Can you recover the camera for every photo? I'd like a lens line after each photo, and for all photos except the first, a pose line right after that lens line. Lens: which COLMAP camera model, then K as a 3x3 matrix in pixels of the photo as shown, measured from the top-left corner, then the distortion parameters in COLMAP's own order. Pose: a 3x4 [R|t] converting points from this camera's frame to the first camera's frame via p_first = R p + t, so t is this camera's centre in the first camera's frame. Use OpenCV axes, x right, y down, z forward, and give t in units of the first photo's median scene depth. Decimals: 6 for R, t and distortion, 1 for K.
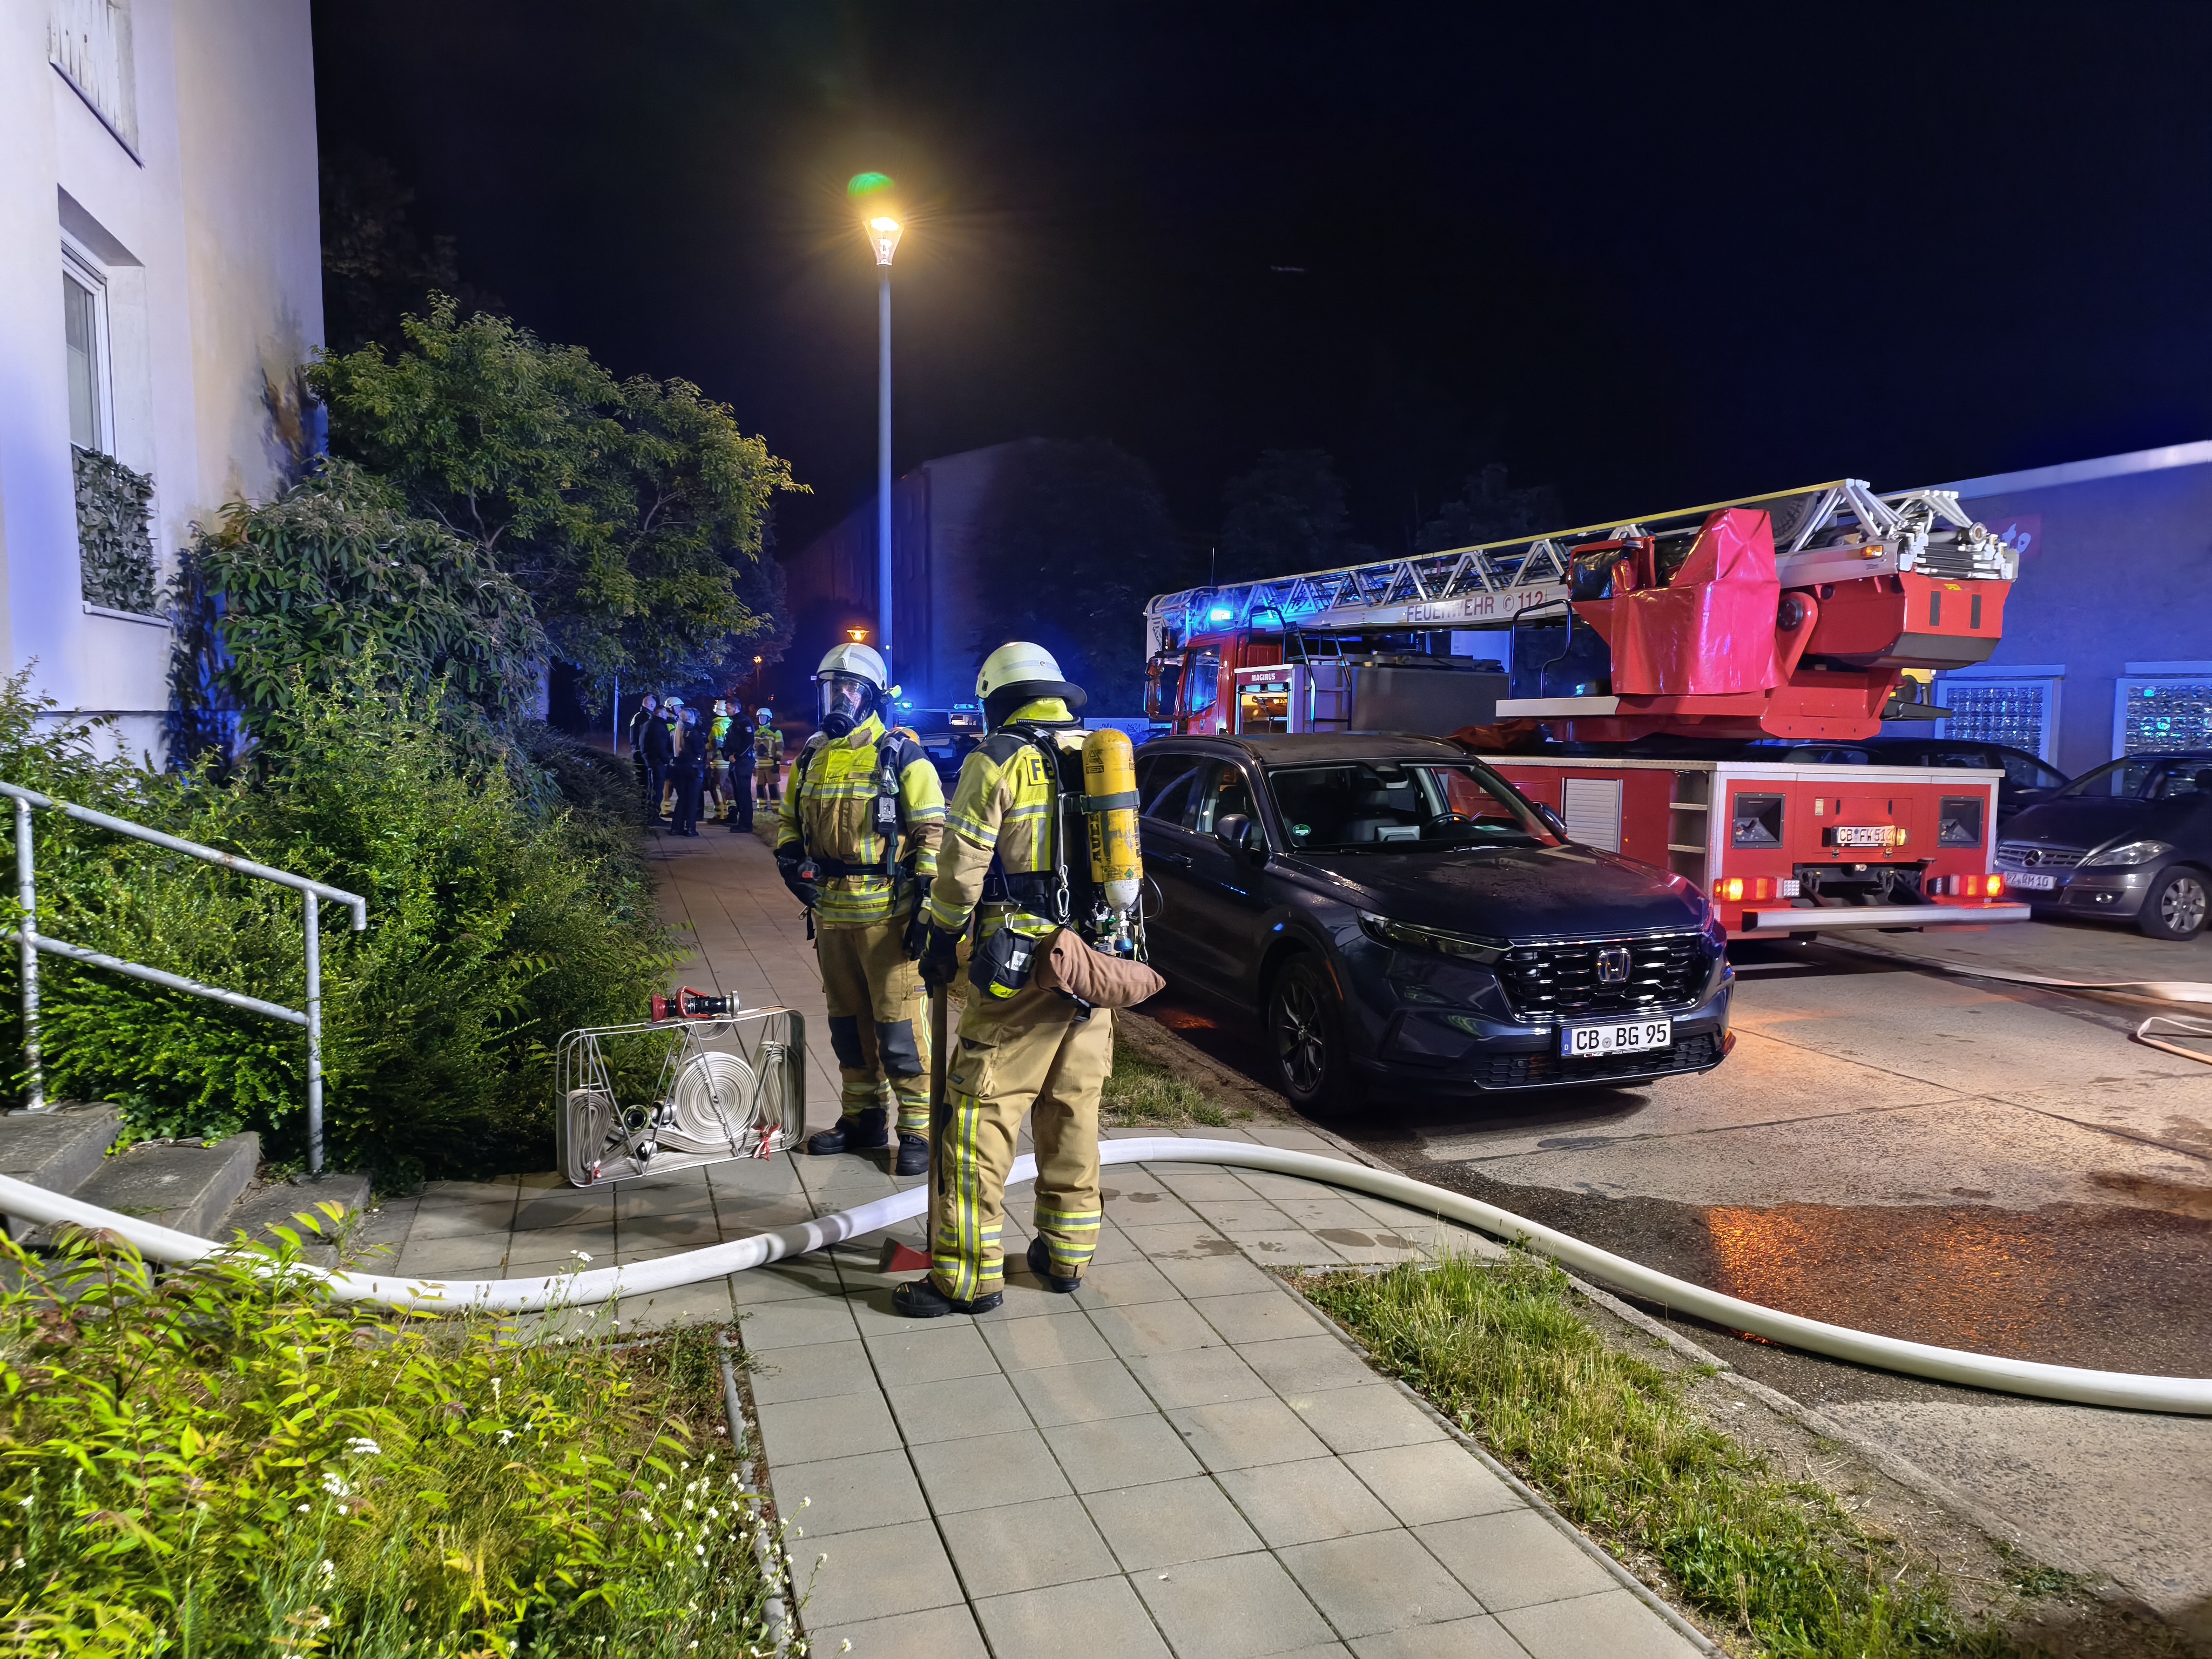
lens RADIAL K [[1466.5, 0, 1109.1], [0, 1466.5, 821.7], [0, 0, 1]] dist [0.034168, -0.037930]
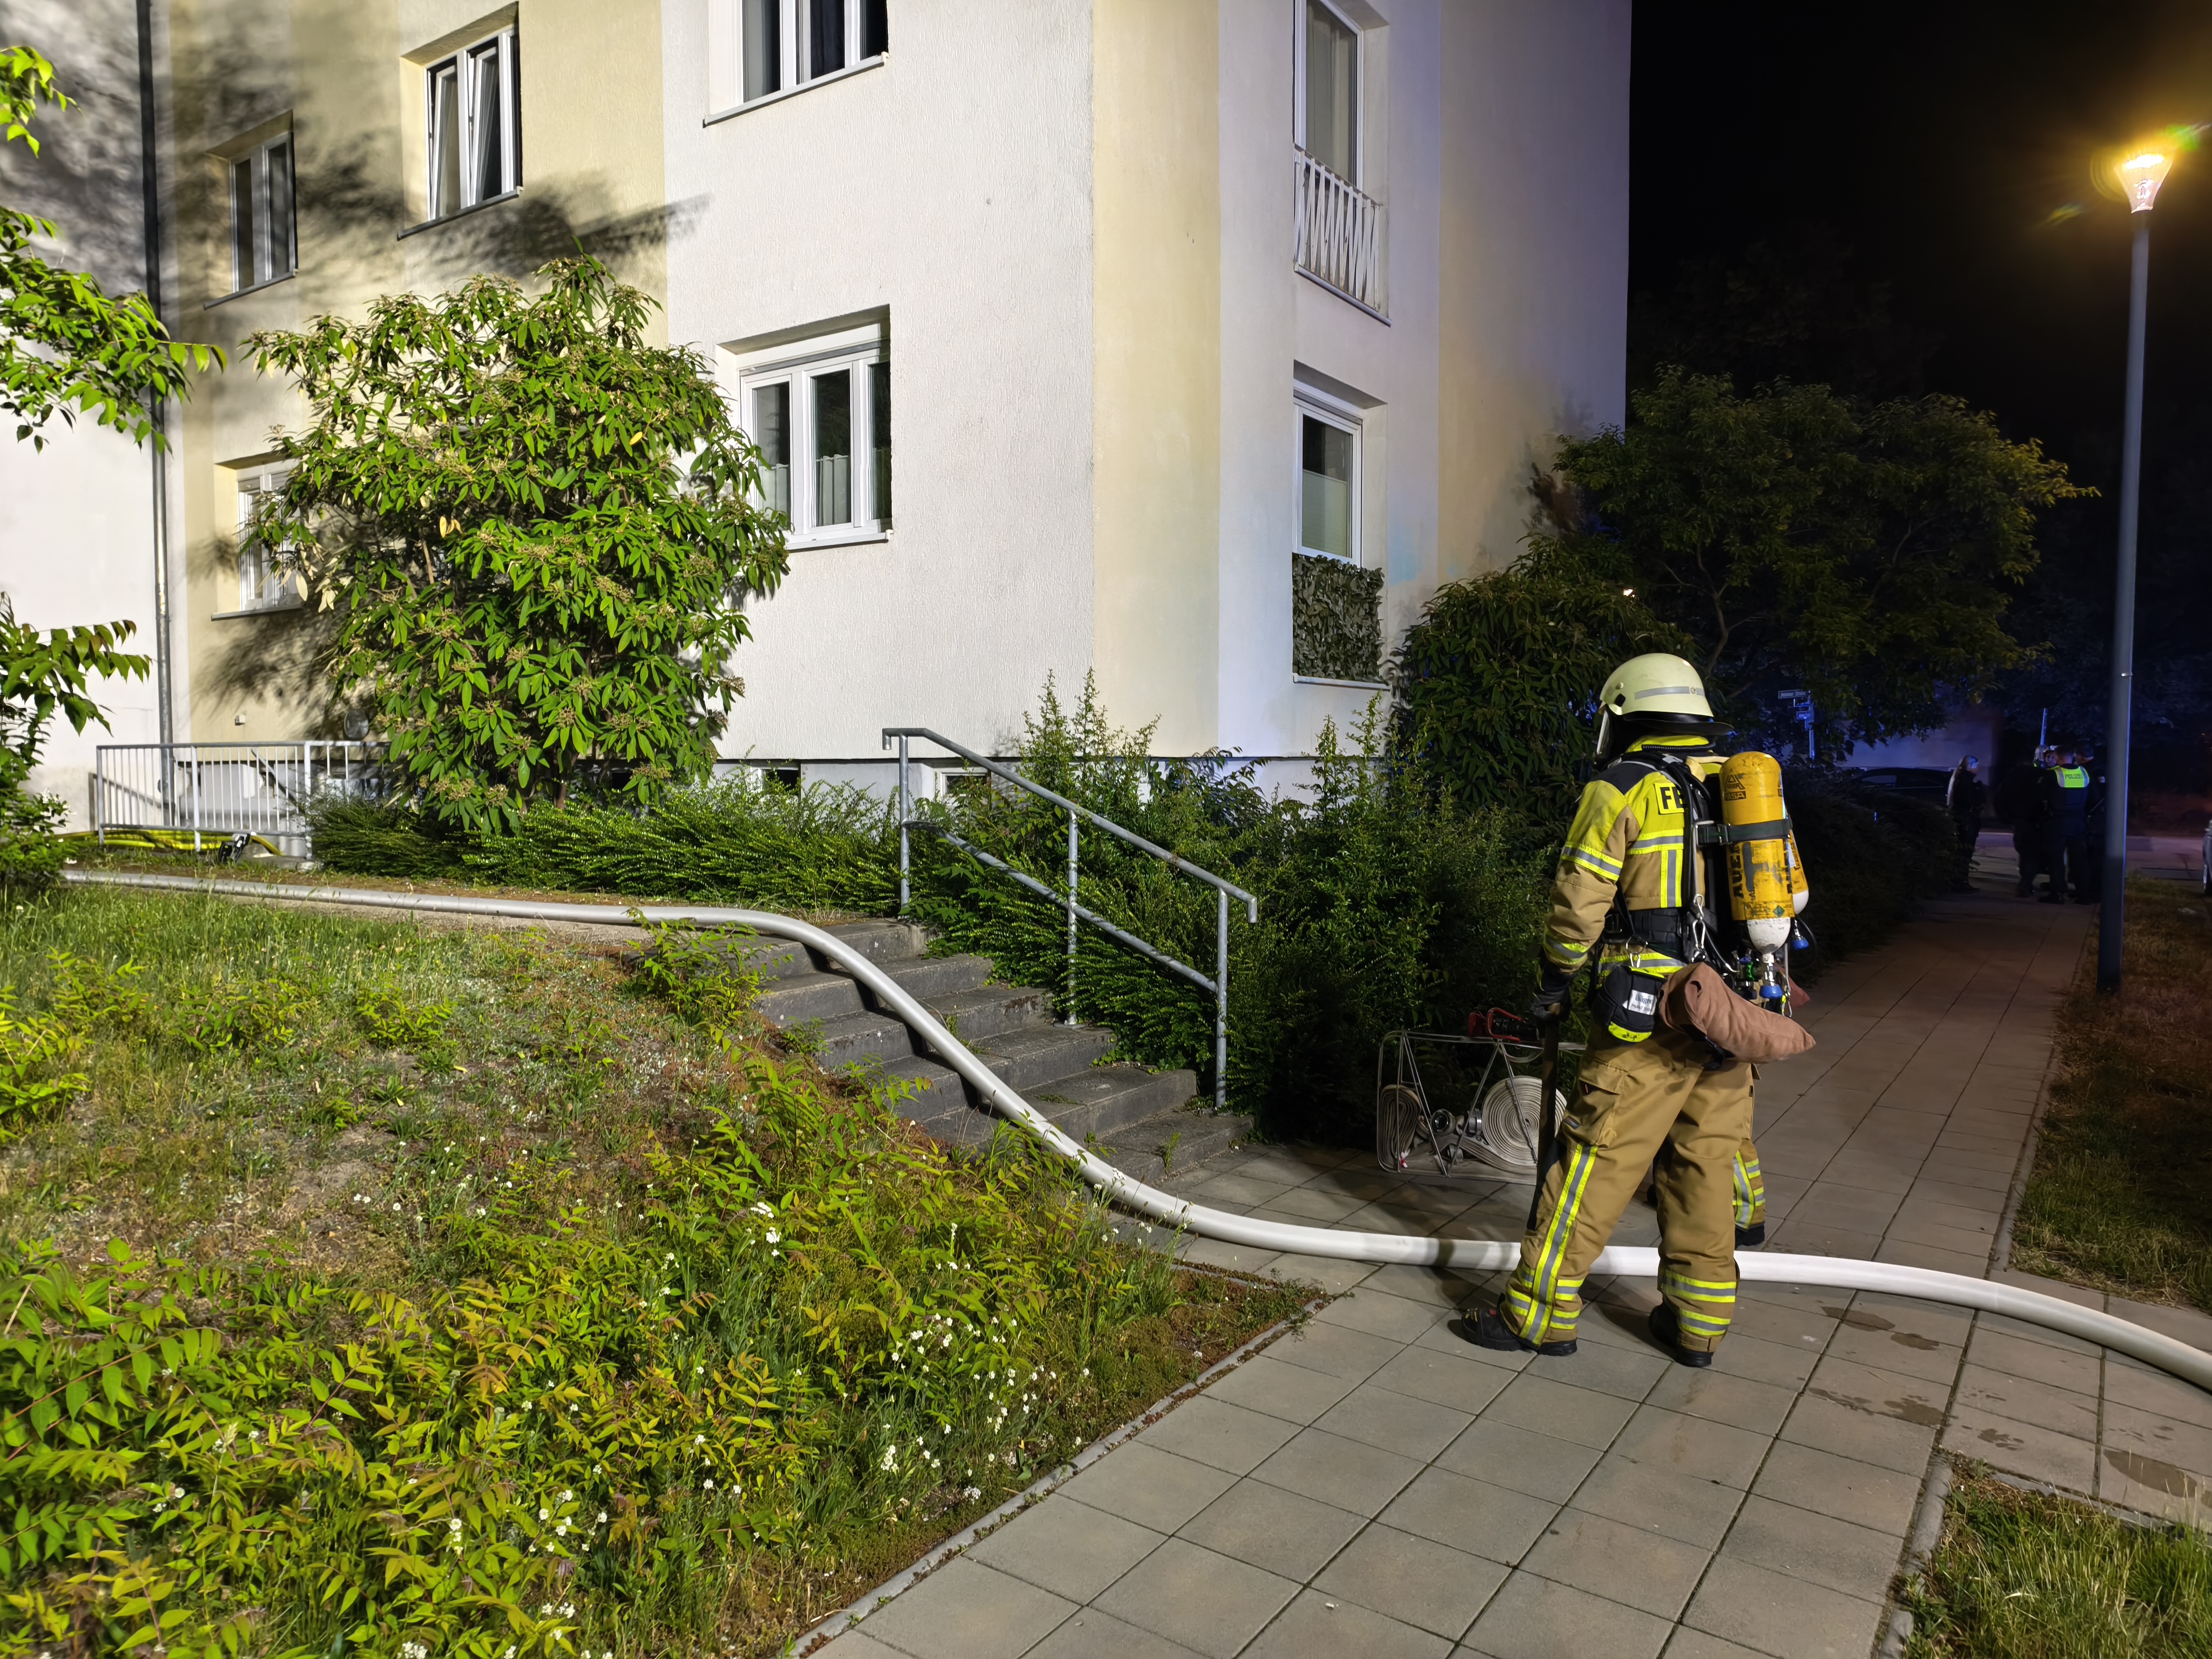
lens RADIAL K [[1466.5, 0, 1109.1], [0, 1466.5, 821.7], [0, 0, 1]] dist [0.034168, -0.037930]
pose [[0.592773, 0.028106, -0.804879, 0.250950], [-0.058166, 0.998275, -0.007978, 0.002996], [0.803266, 0.051546, 0.593385, 0.095184]]
